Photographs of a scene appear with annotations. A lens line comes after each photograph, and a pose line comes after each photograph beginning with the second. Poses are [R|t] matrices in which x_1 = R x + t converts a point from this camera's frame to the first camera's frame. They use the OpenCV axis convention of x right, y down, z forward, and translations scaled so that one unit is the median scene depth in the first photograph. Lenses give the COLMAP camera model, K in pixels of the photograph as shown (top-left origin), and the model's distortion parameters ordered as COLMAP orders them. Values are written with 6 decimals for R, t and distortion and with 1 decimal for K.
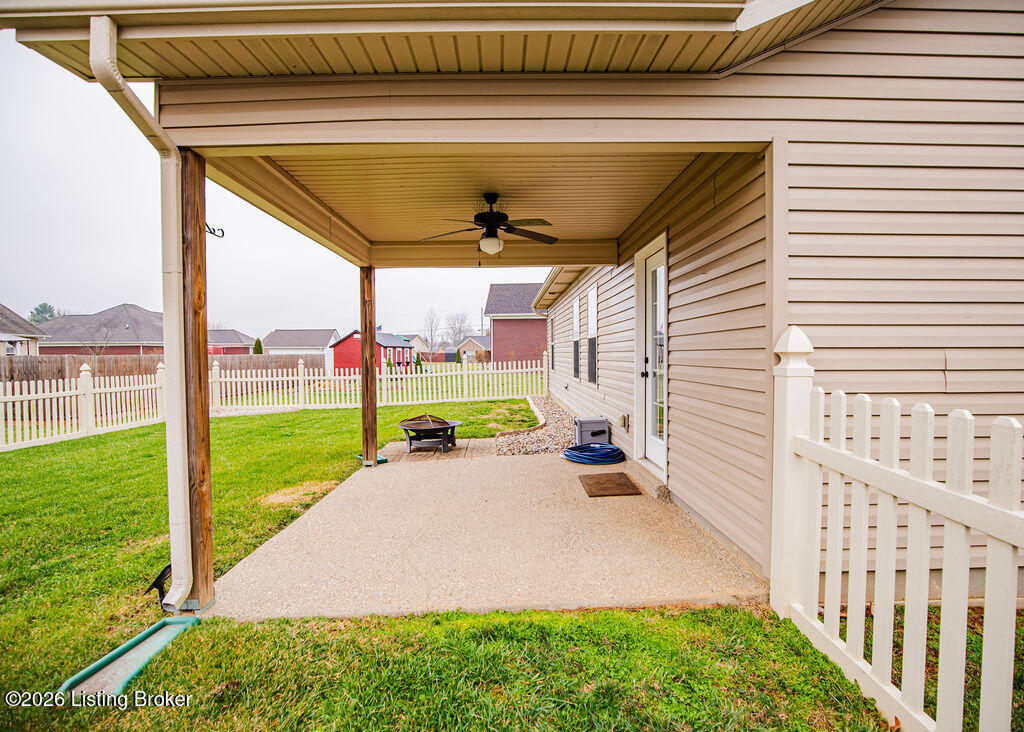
lens RADIAL K [[514.9, 0, 506.1], [0, 514.9, 367.6], [0, 0, 1]] dist [-0.028518, 0.004232]
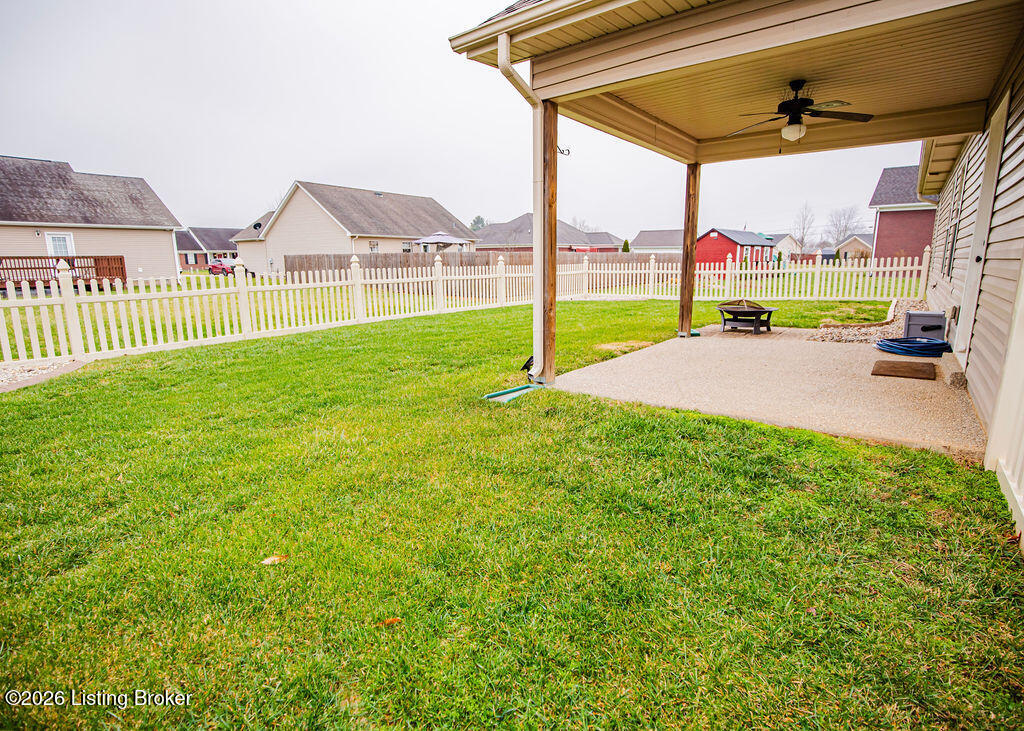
lens RADIAL K [[514.9, 0, 519.4], [0, 514.9, 365.3], [0, 0, 1]] dist [-0.028518, 0.004232]
pose [[0.787747, 0.126655, -0.602837, 0.193188], [-0.016588, 0.982641, 0.184775, 0.047831], [0.615775, -0.135556, 0.776174, -0.212598]]
